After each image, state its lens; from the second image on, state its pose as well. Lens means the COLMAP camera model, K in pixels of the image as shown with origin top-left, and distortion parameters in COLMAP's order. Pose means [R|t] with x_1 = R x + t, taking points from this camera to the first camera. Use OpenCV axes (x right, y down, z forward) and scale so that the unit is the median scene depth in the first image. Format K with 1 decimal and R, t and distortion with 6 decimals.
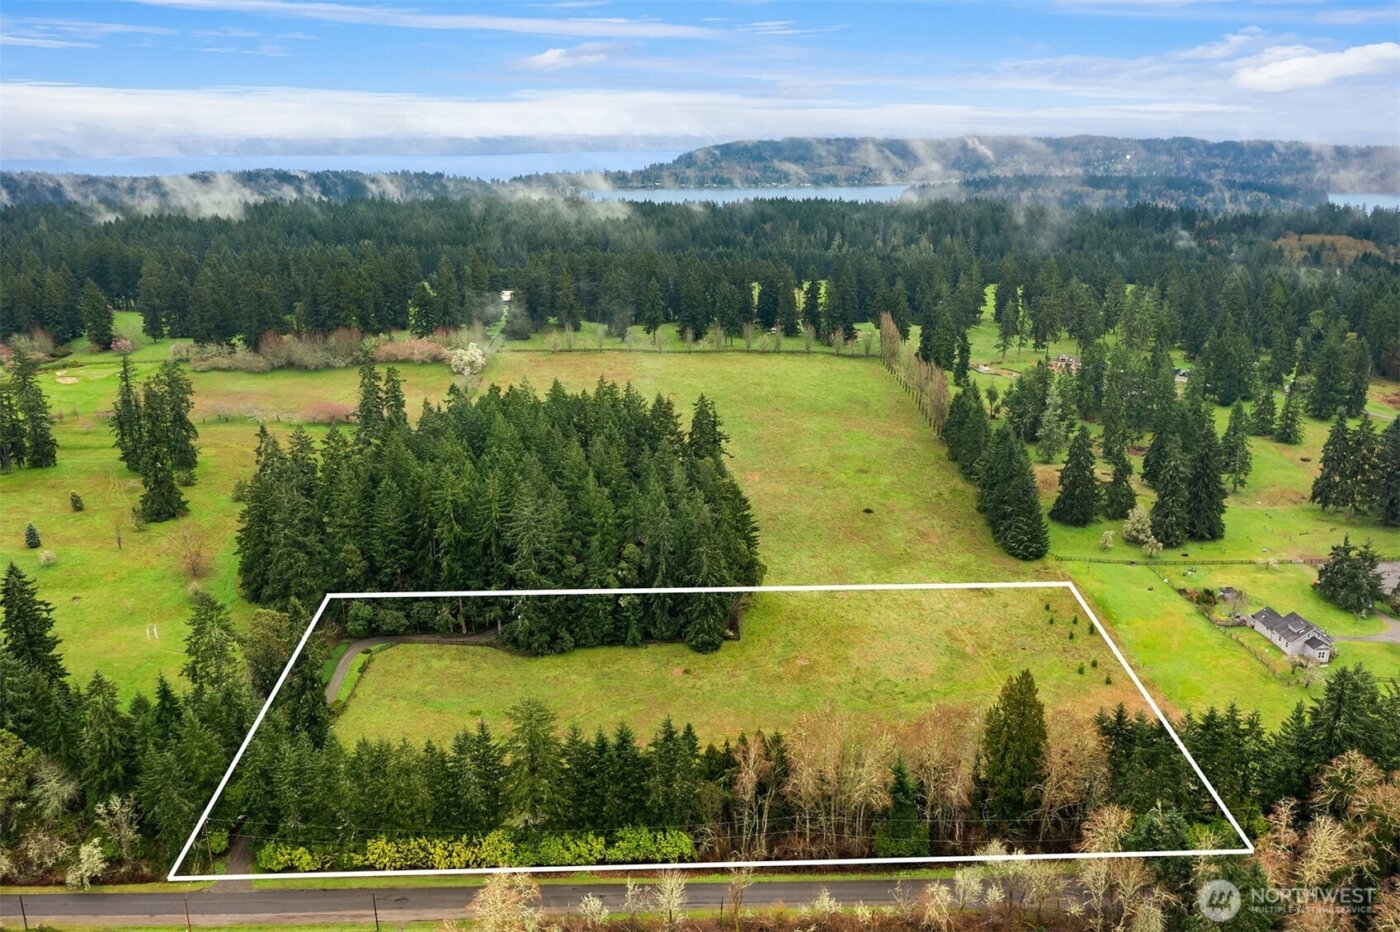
lens RADIAL K [[1116.9, 0, 700.0], [0, 1116.9, 466.0], [0, 0, 1]] dist [-0.005409, -0.000716]
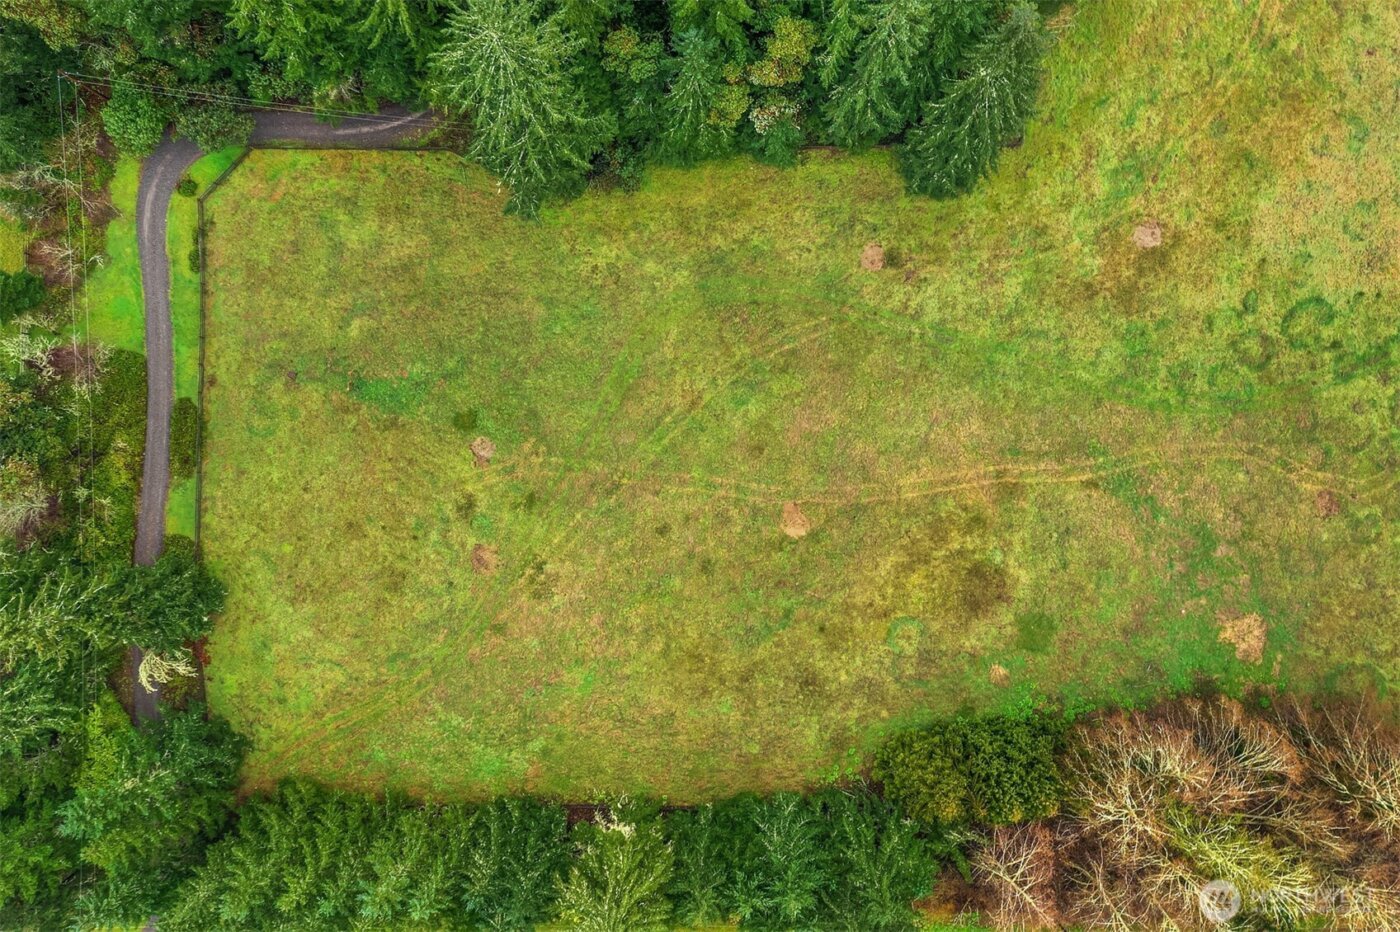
lens RADIAL K [[1116.9, 0, 700.0], [0, 1116.9, 466.0], [0, 0, 1]] dist [-0.005409, -0.000716]
pose [[0.999435, 0.033428, -0.003487, -0.084483], [-0.006815, 0.303135, 0.952923, -0.224696], [0.032911, -0.952361, 0.303191, 0.749695]]
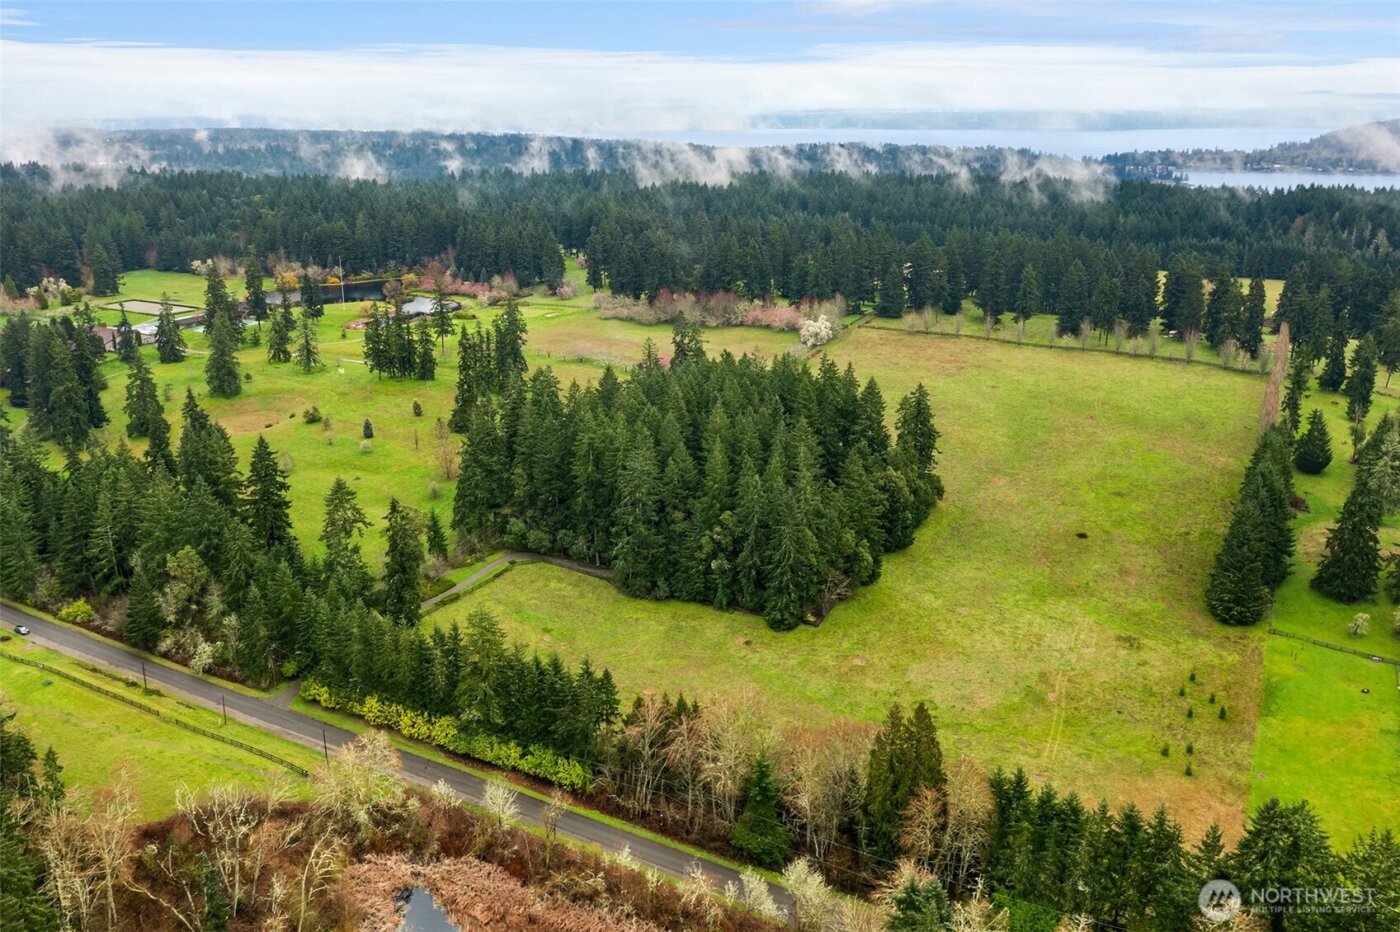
lens RADIAL K [[1143.5, 0, 700.0], [0, 1143.5, 466.0], [0, 0, 1]] dist [-0.004856, -0.005732]
pose [[0.850413, 0.154488, -0.502922, 0.435688], [-0.147189, 0.987607, 0.054486, -0.024669], [0.505107, 0.027689, 0.862613, 0.072547]]
